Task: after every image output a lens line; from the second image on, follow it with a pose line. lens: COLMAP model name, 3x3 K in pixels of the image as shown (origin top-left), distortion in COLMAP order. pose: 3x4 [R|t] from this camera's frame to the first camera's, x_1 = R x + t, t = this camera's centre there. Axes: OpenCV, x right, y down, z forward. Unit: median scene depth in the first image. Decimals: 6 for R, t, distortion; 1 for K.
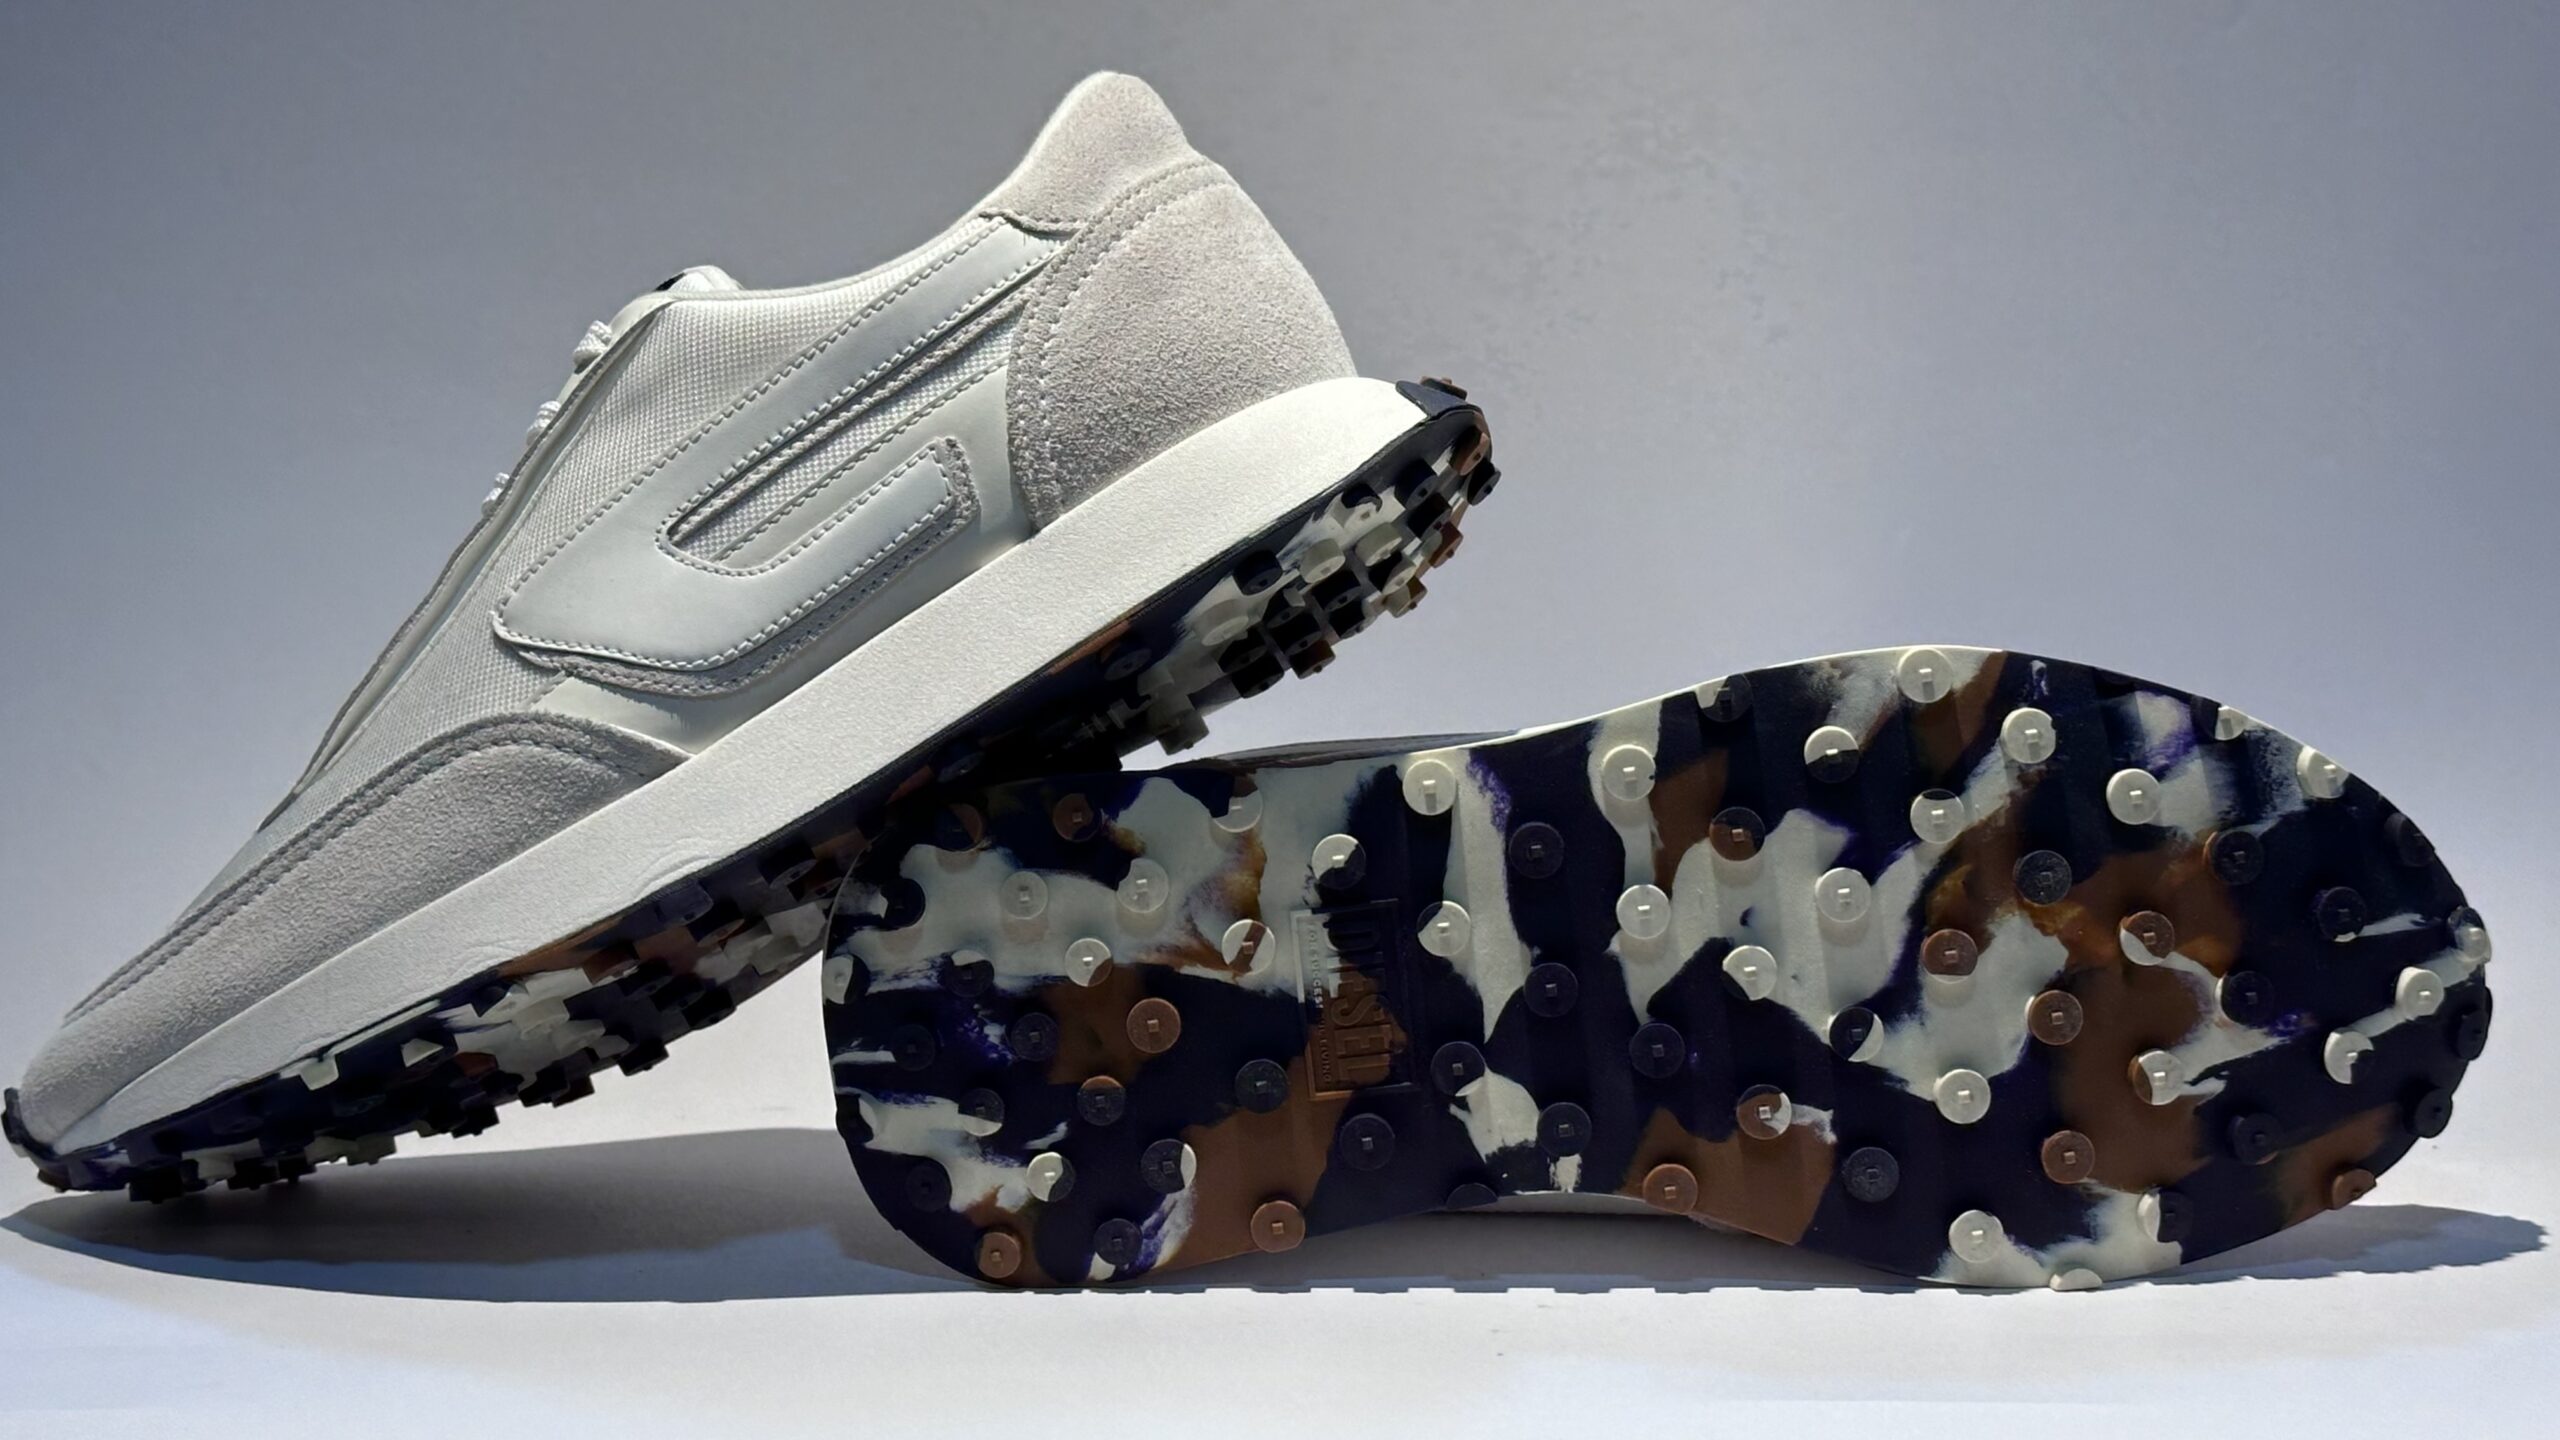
lens RADIAL K [[4662.7, 0, 1280.0], [0, 4662.7, 720.0], [0, 0, 1]] dist [0.189886, 0.122133]
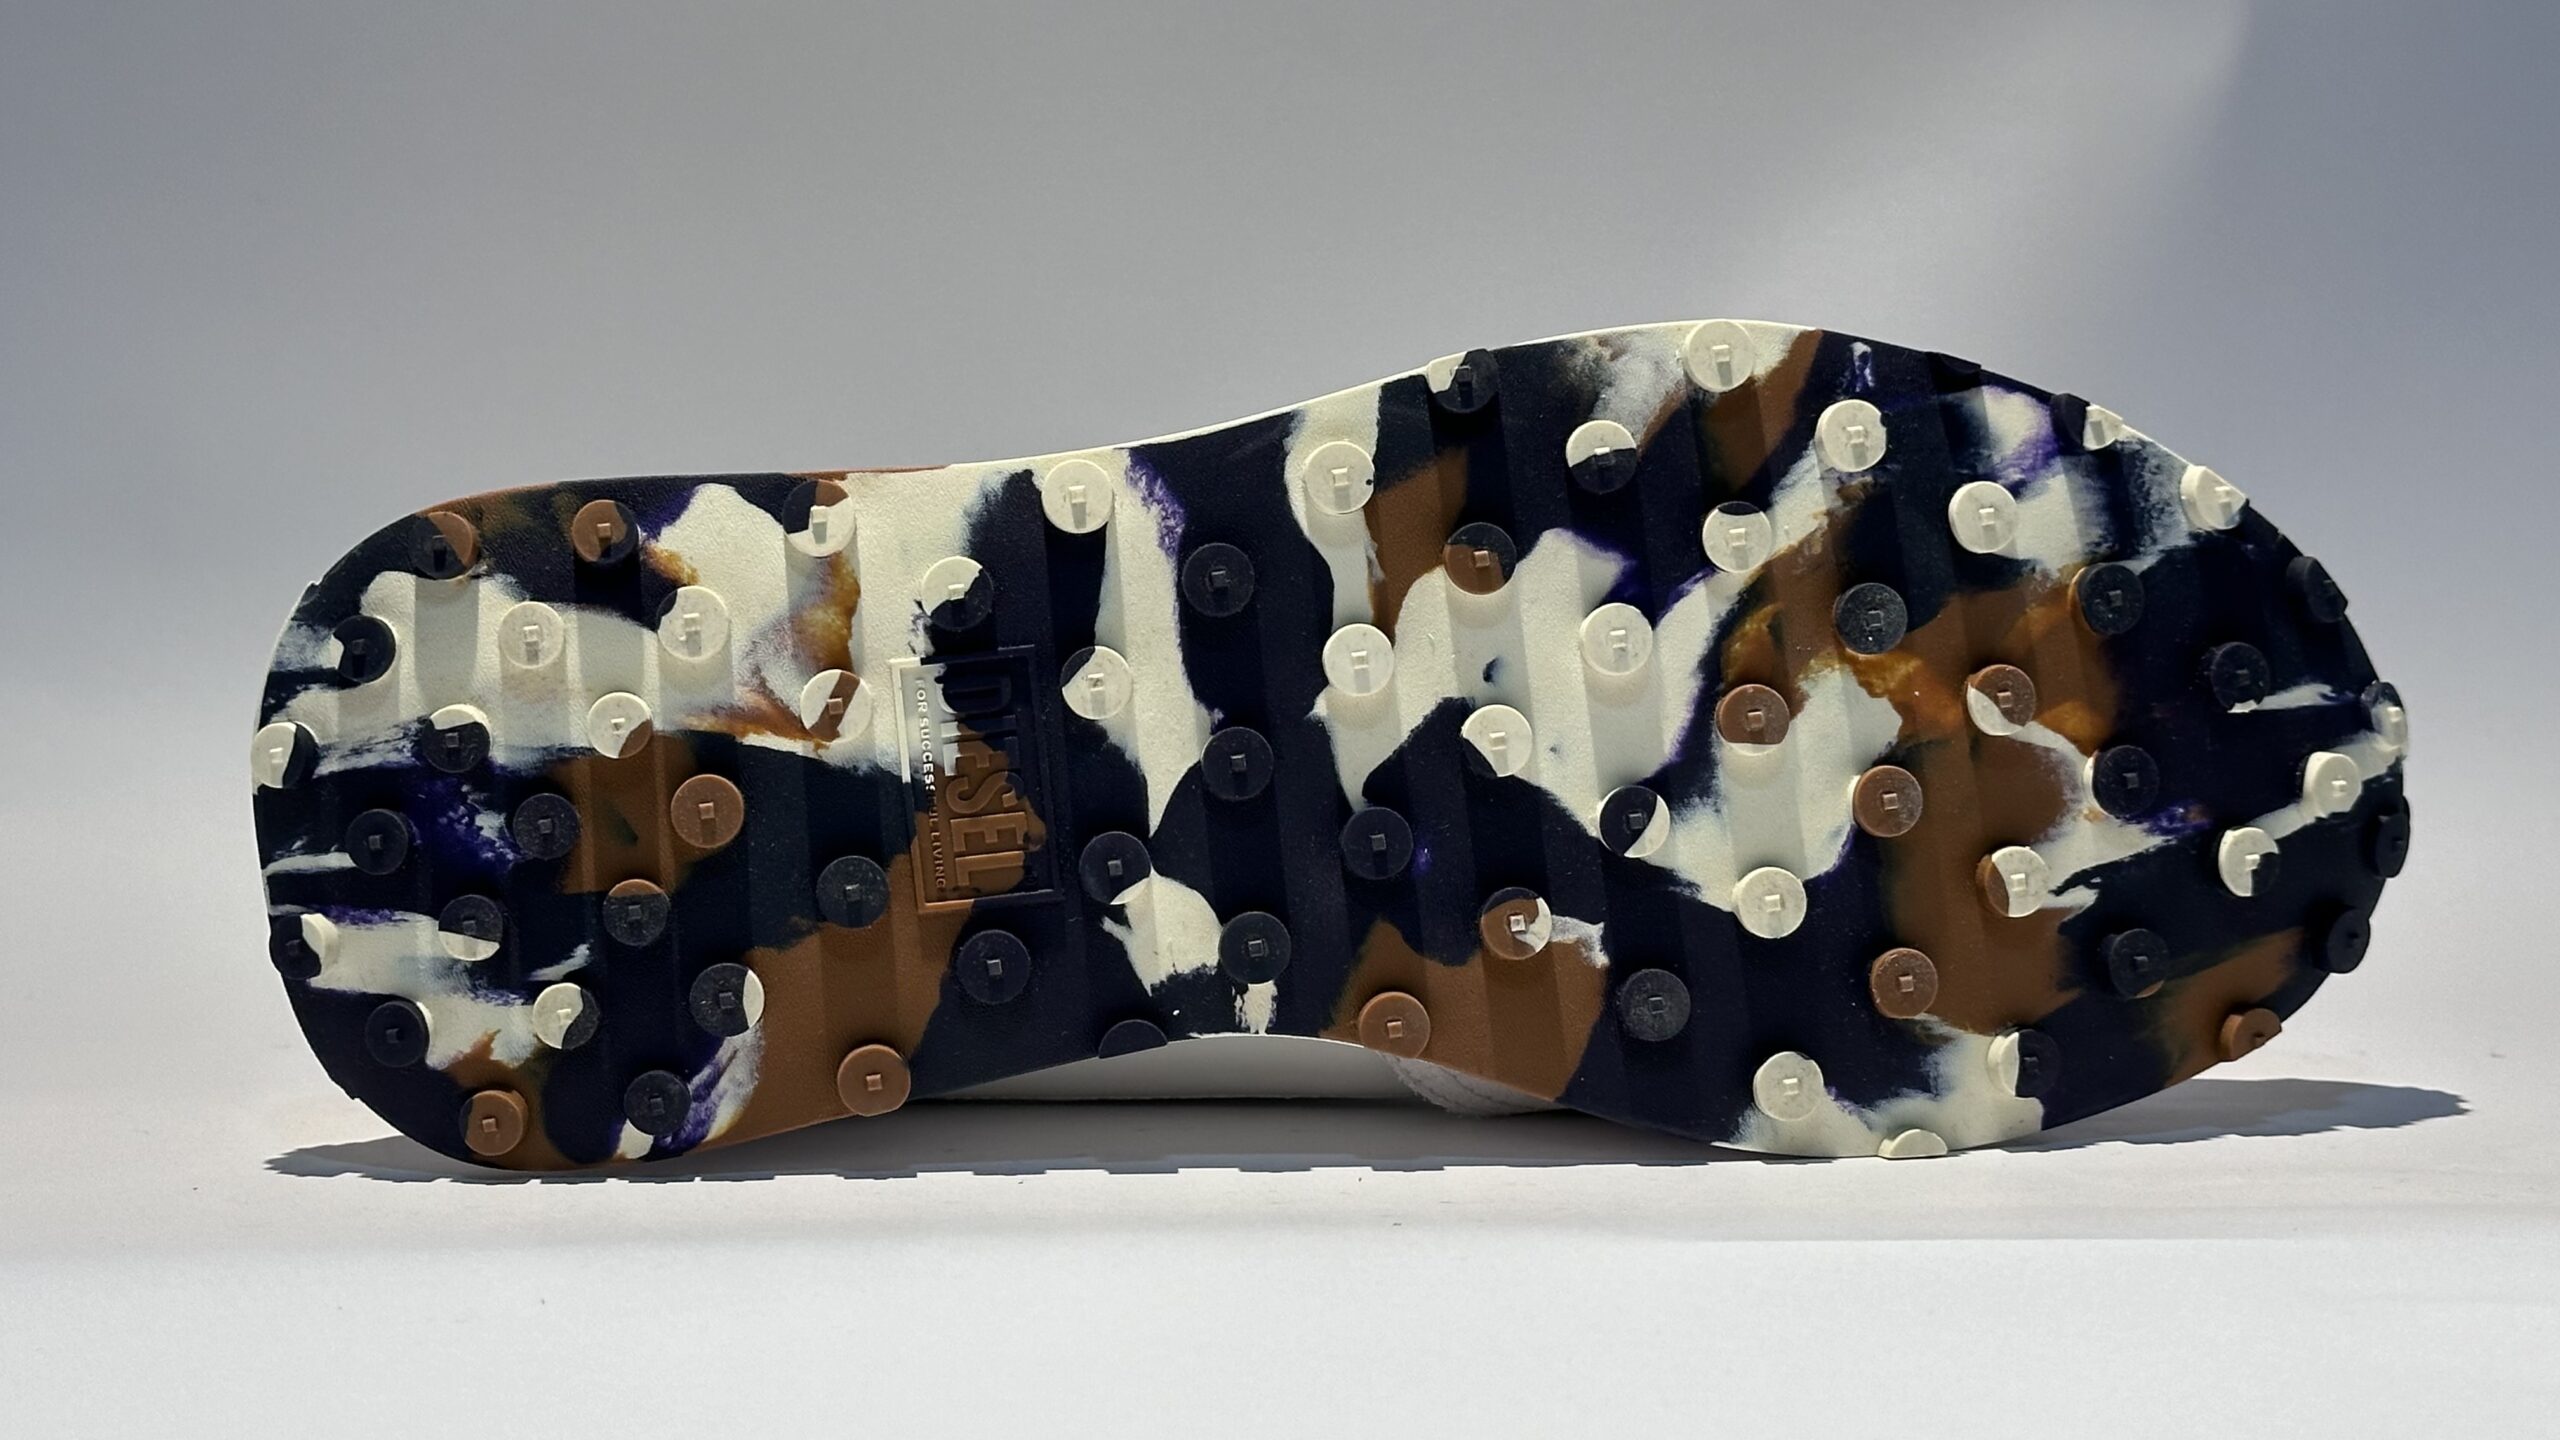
lens RADIAL K [[4662.7, 0, 1280.0], [0, 4662.7, 720.0], [0, 0, 1]] dist [0.189886, 0.122133]
pose [[0.994947, 0.002754, 0.100368, -0.011014], [0.003126, 0.998290, -0.058378, 0.094480], [-0.100357, 0.058397, 0.993236, 0.246112]]
